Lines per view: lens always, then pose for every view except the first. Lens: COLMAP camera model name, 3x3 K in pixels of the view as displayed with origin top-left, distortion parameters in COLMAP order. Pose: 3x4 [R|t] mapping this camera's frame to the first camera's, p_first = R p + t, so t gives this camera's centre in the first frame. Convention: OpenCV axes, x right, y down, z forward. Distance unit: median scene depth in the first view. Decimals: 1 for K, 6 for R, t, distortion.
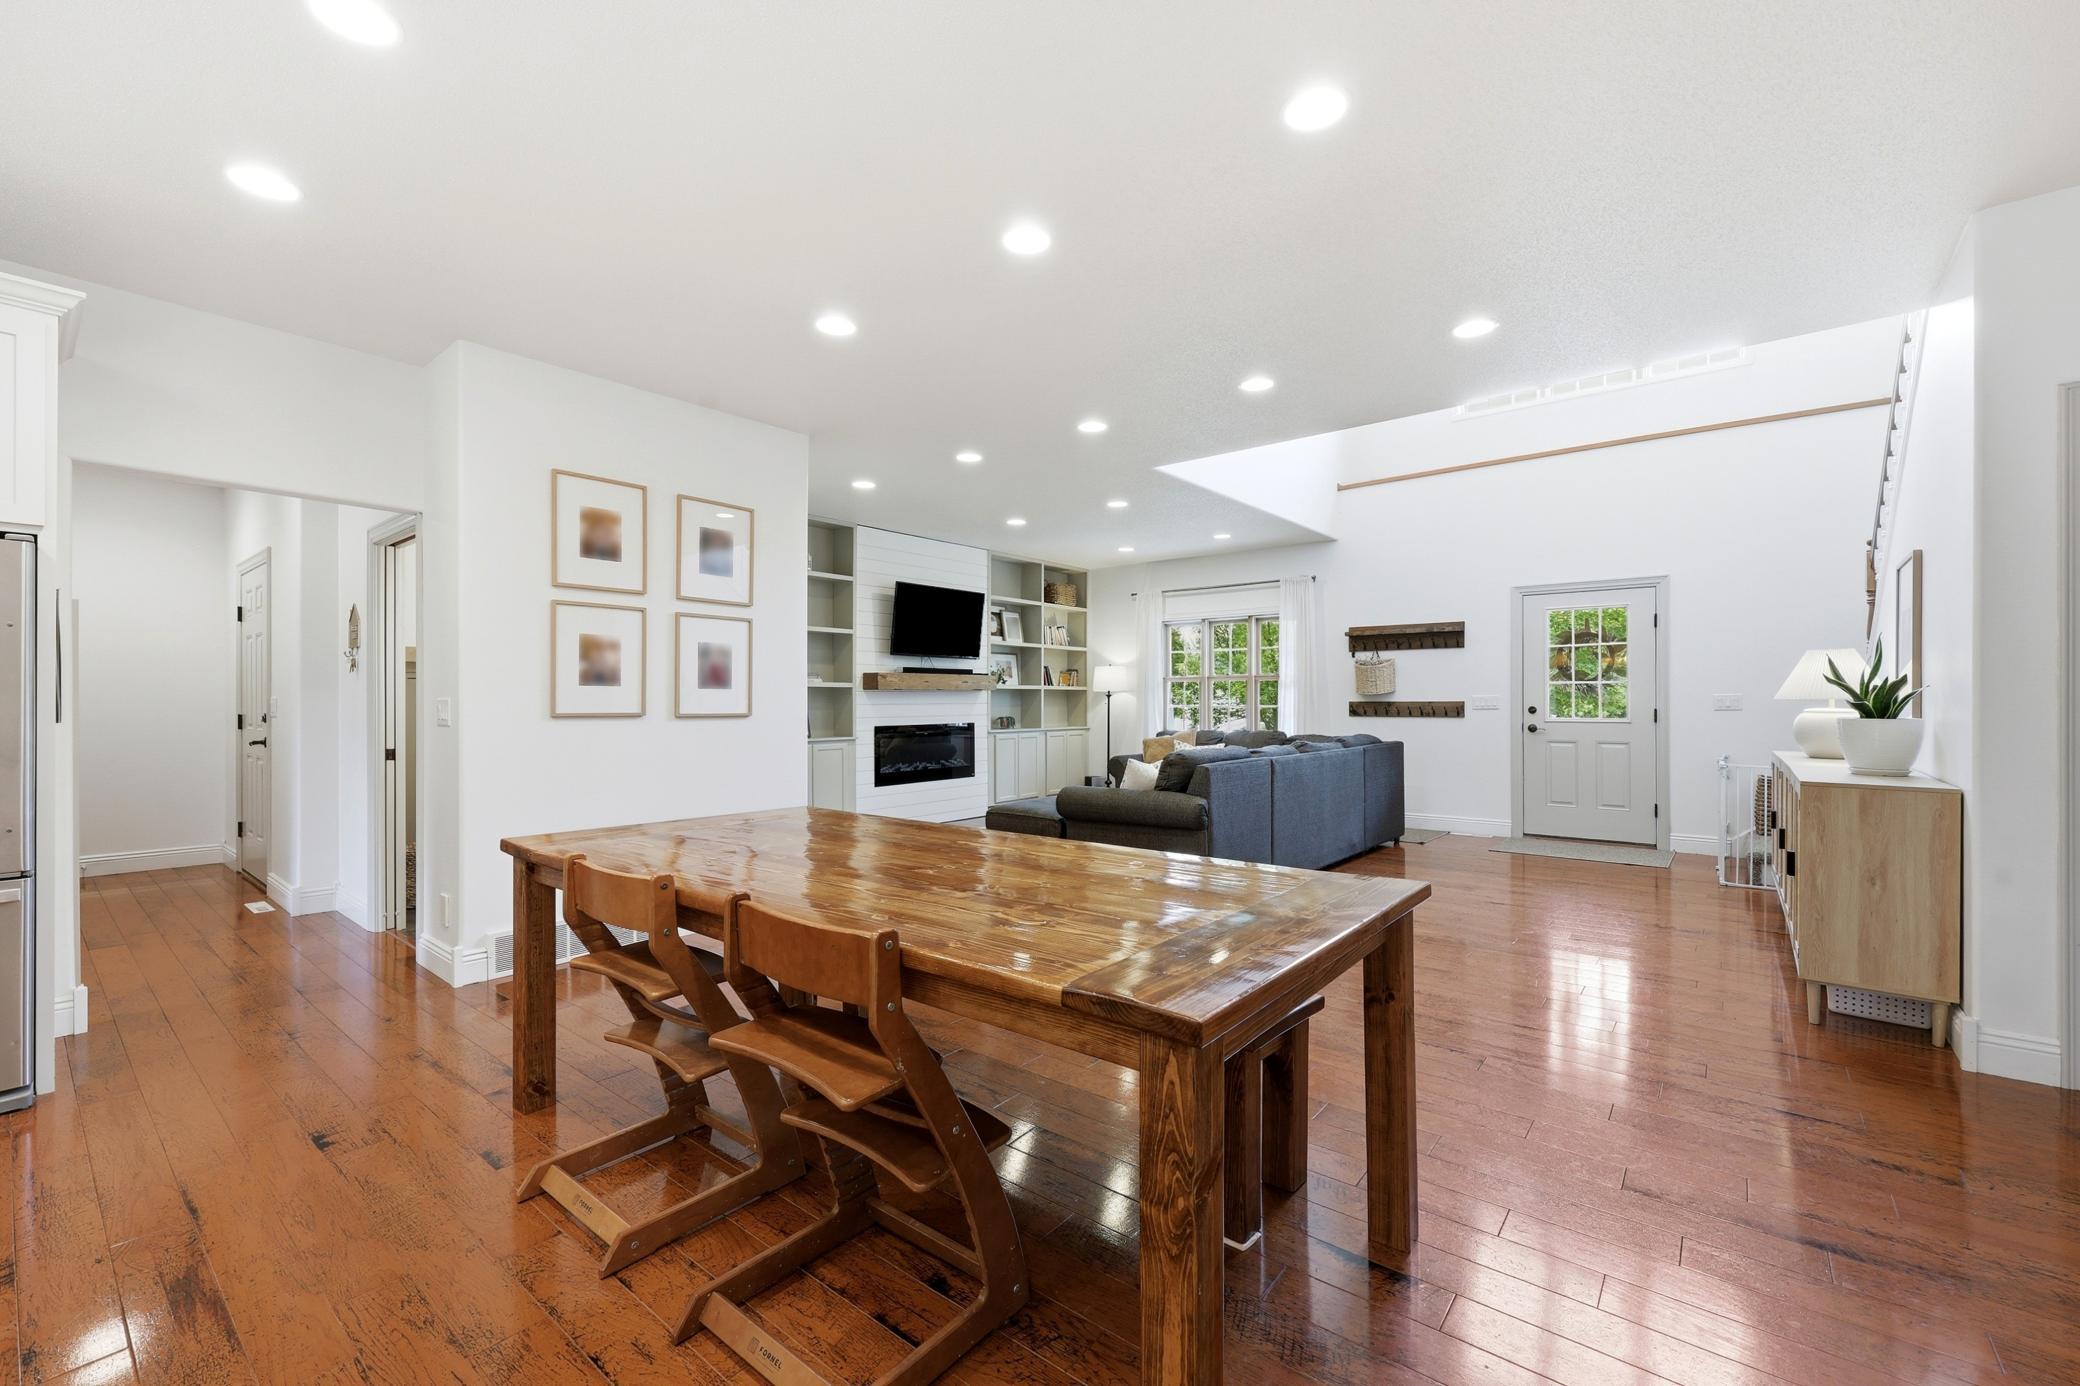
lens RADIAL K [[842.3, 0, 1041.9], [0, 842.3, 702.5], [0, 0, 1]] dist [0.001082, 0.000270]
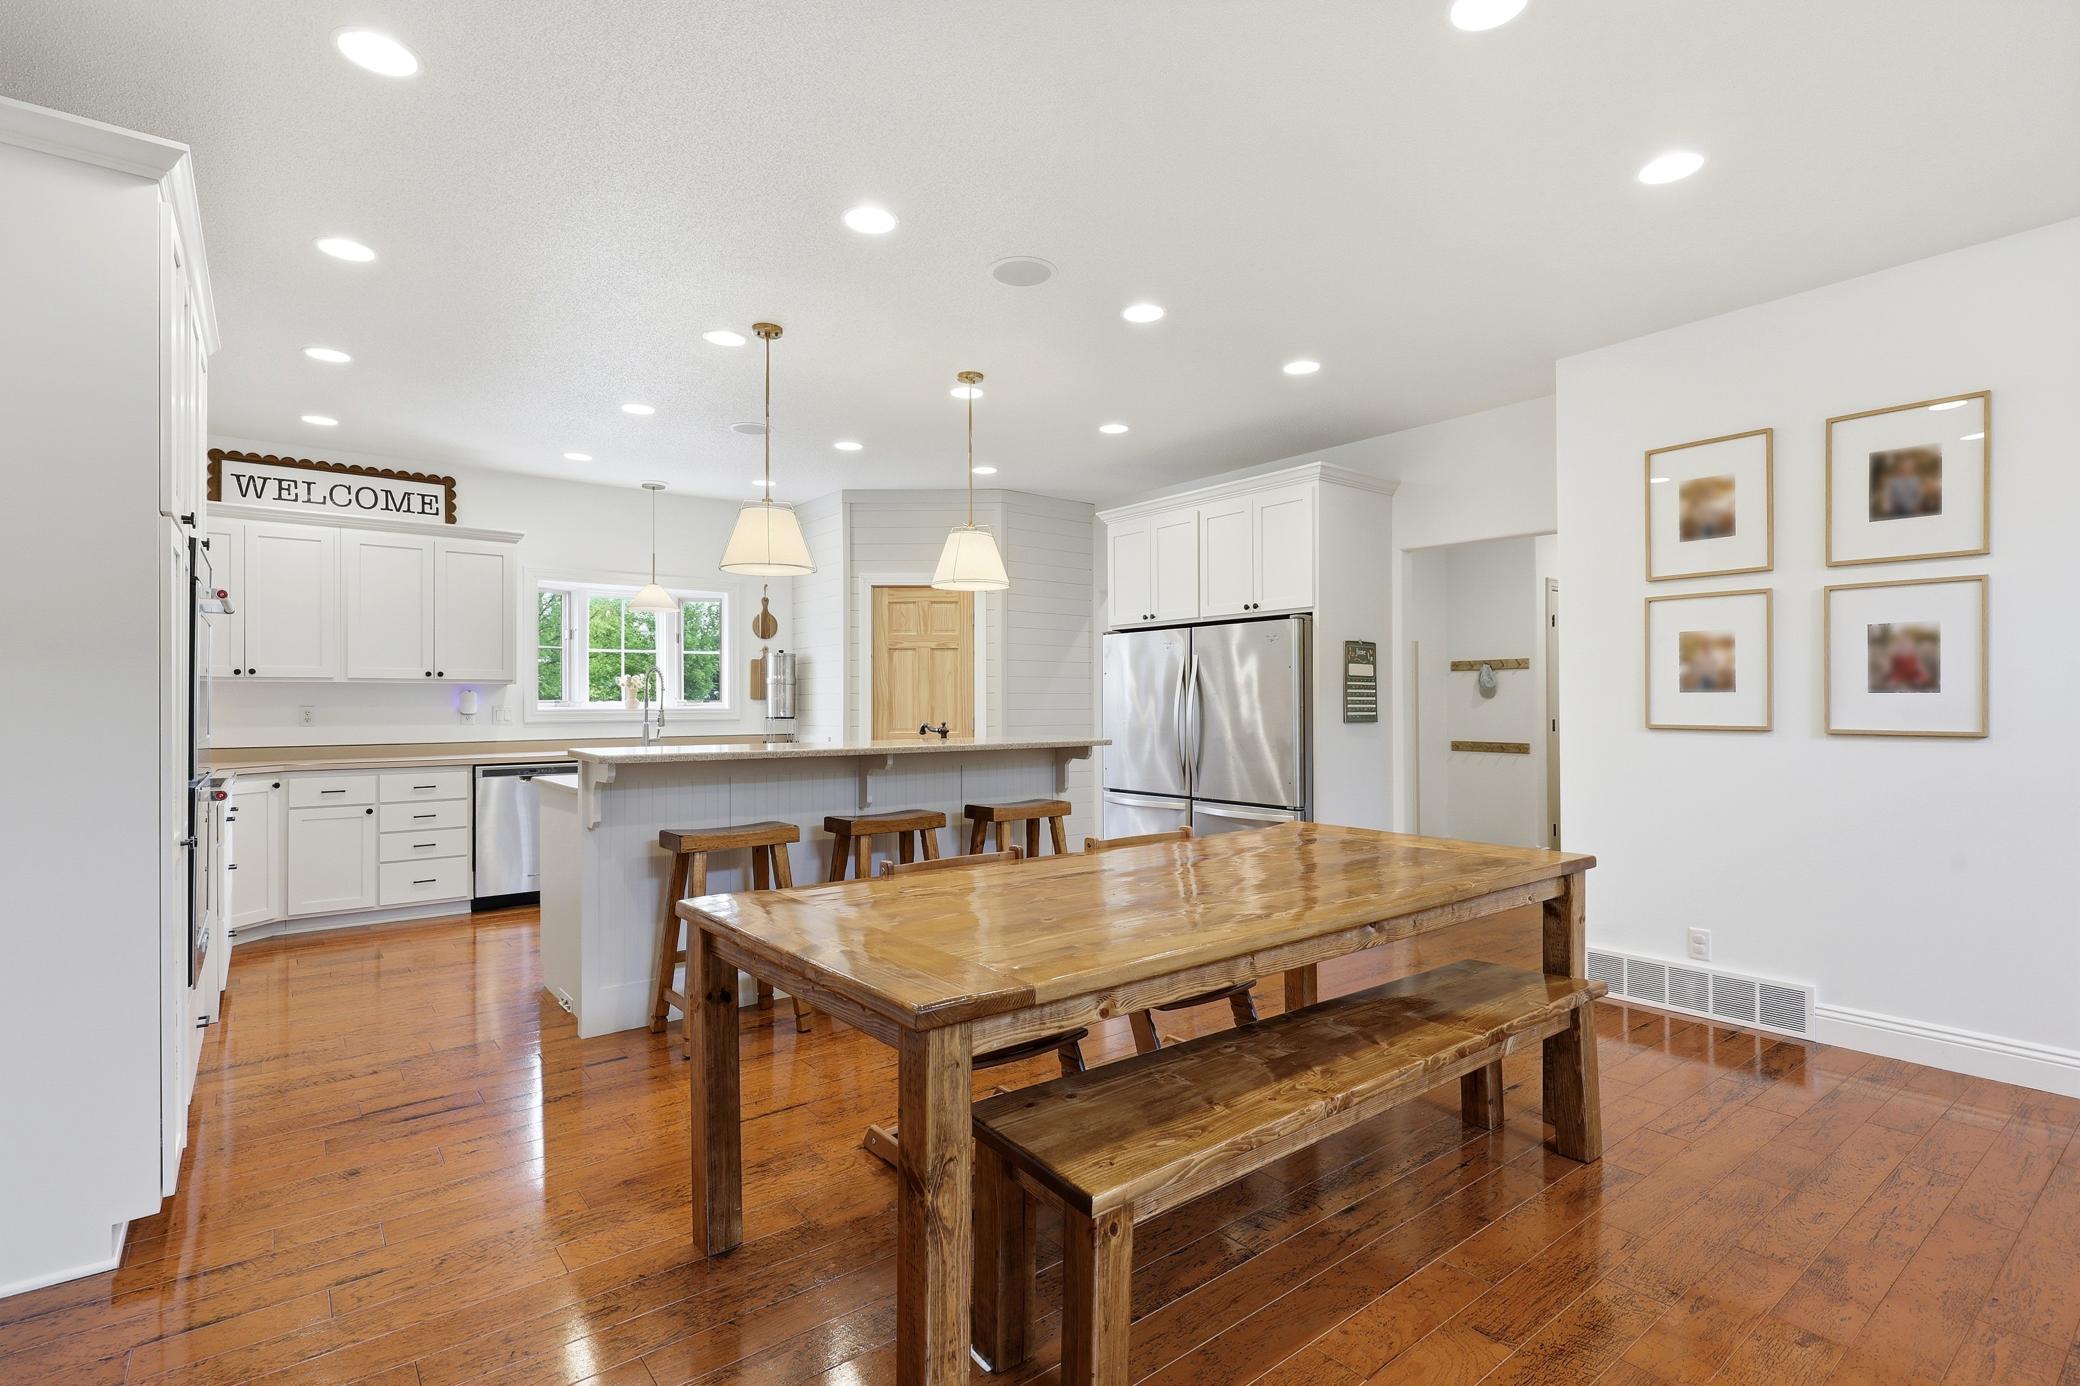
lens RADIAL K [[985.5, 0, 1038.5], [0, 985.5, 694.8], [0, 0, 1]] dist [0.005744, -0.000693]
pose [[-0.224605, -0.005286, -0.974436, 0.339834], [0.001322, 0.999983, -0.005729, -0.007925], [0.974449, -0.002575, -0.224594, 0.353294]]
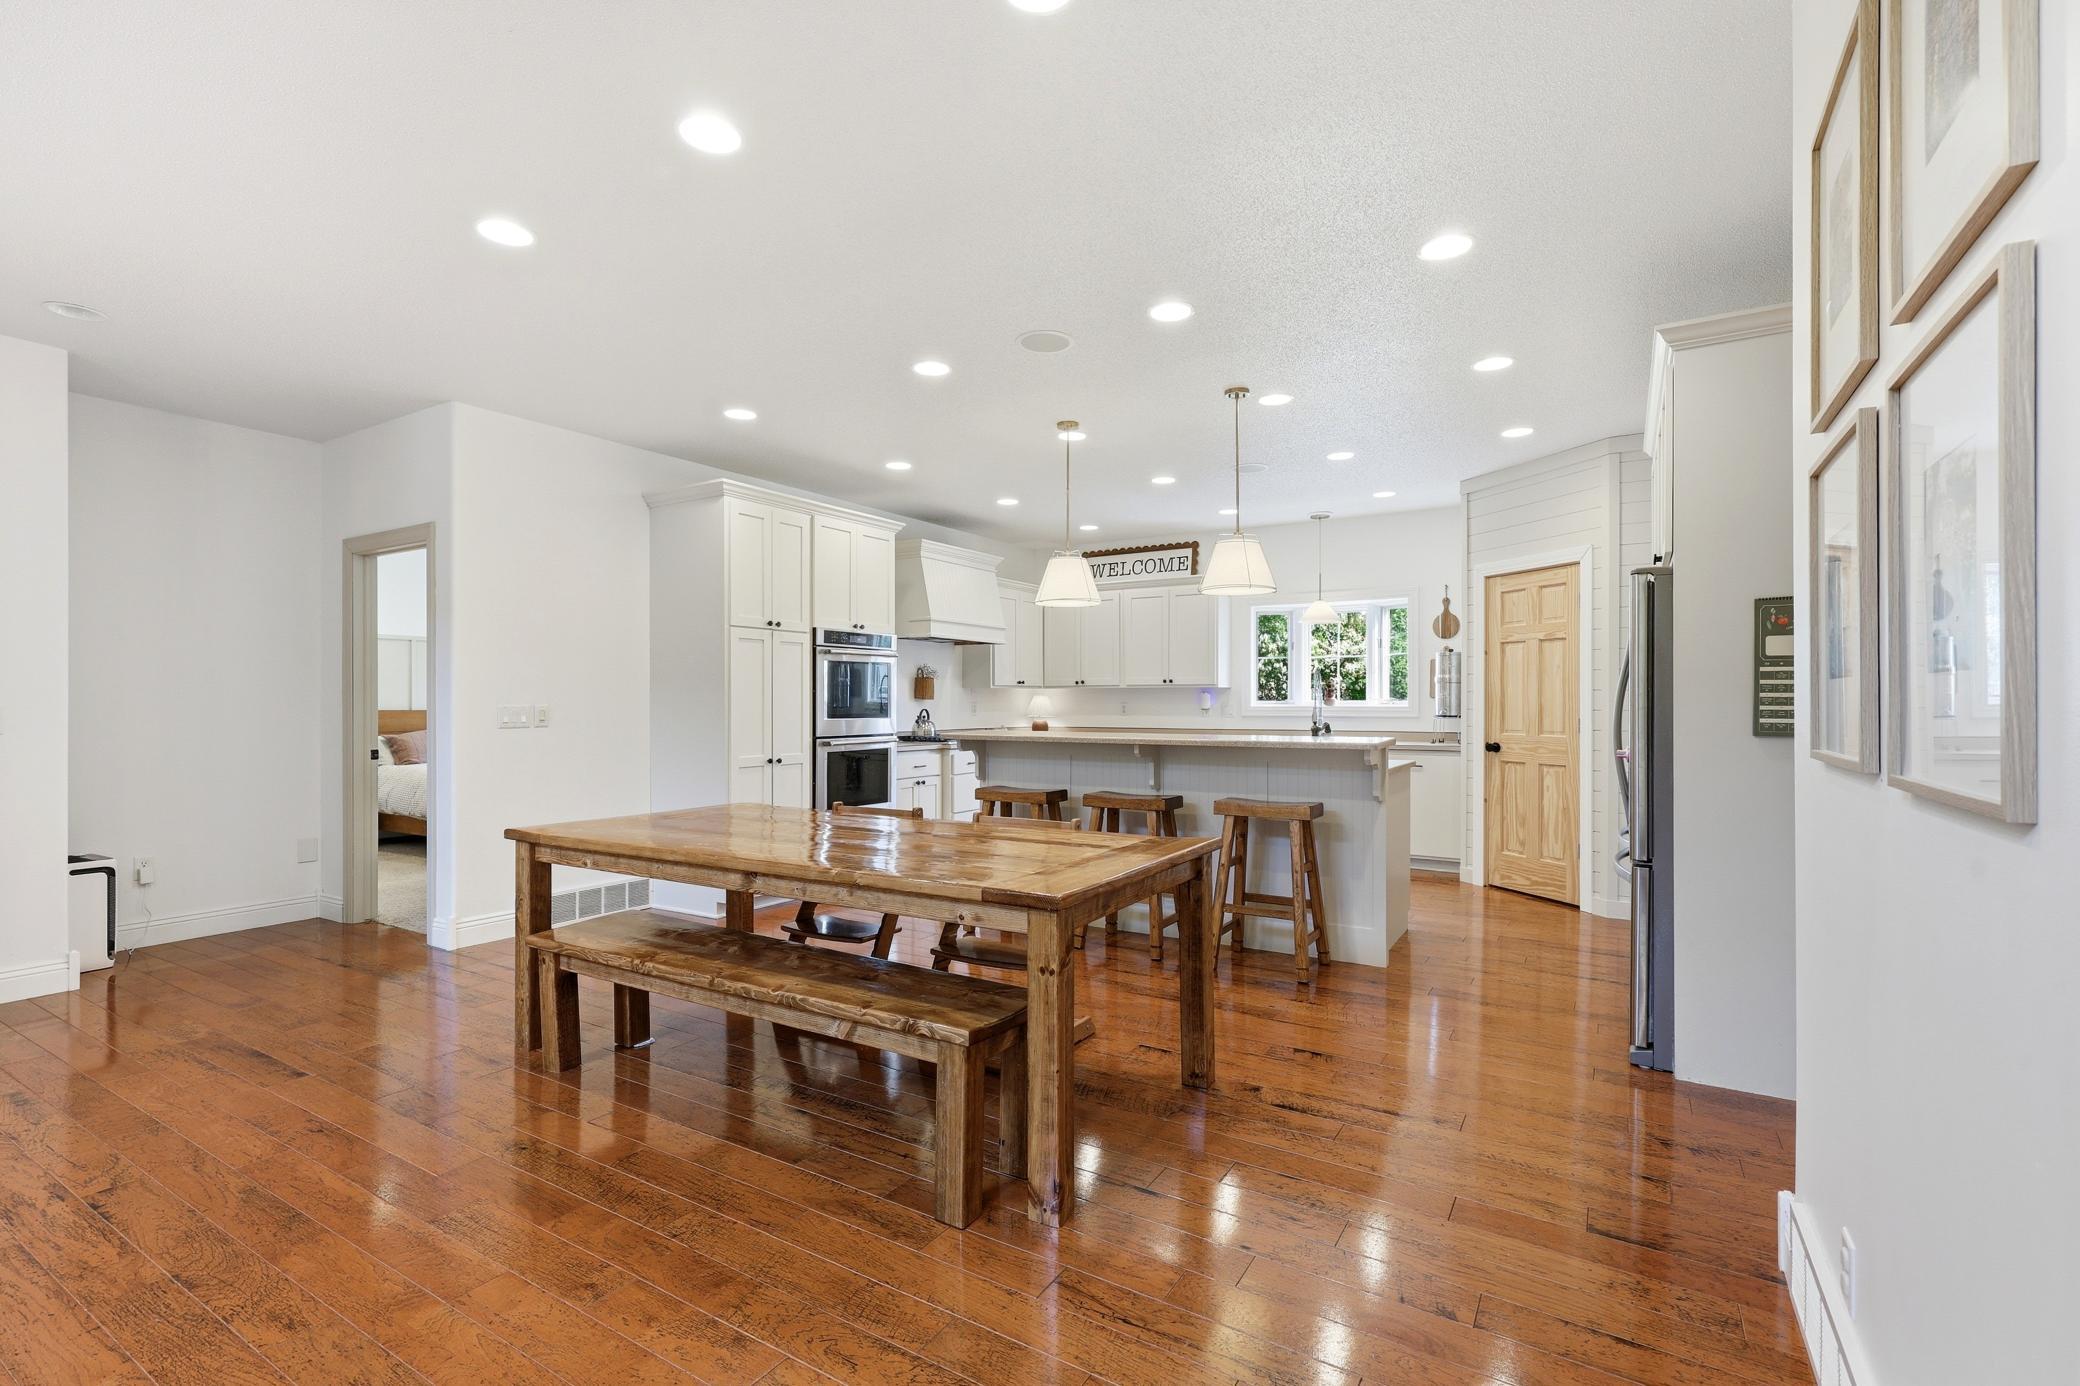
lens RADIAL K [[929.7, 0, 1047.8], [0, 929.7, 701.5], [0, 0, 1]] dist [0.001622, -0.000070]
pose [[-0.991282, 0.001675, -0.131749, -0.090499], [0.001665, 0.999999, 0.000189, -0.006762], [0.131749, -0.000032, -0.991283, 0.810819]]
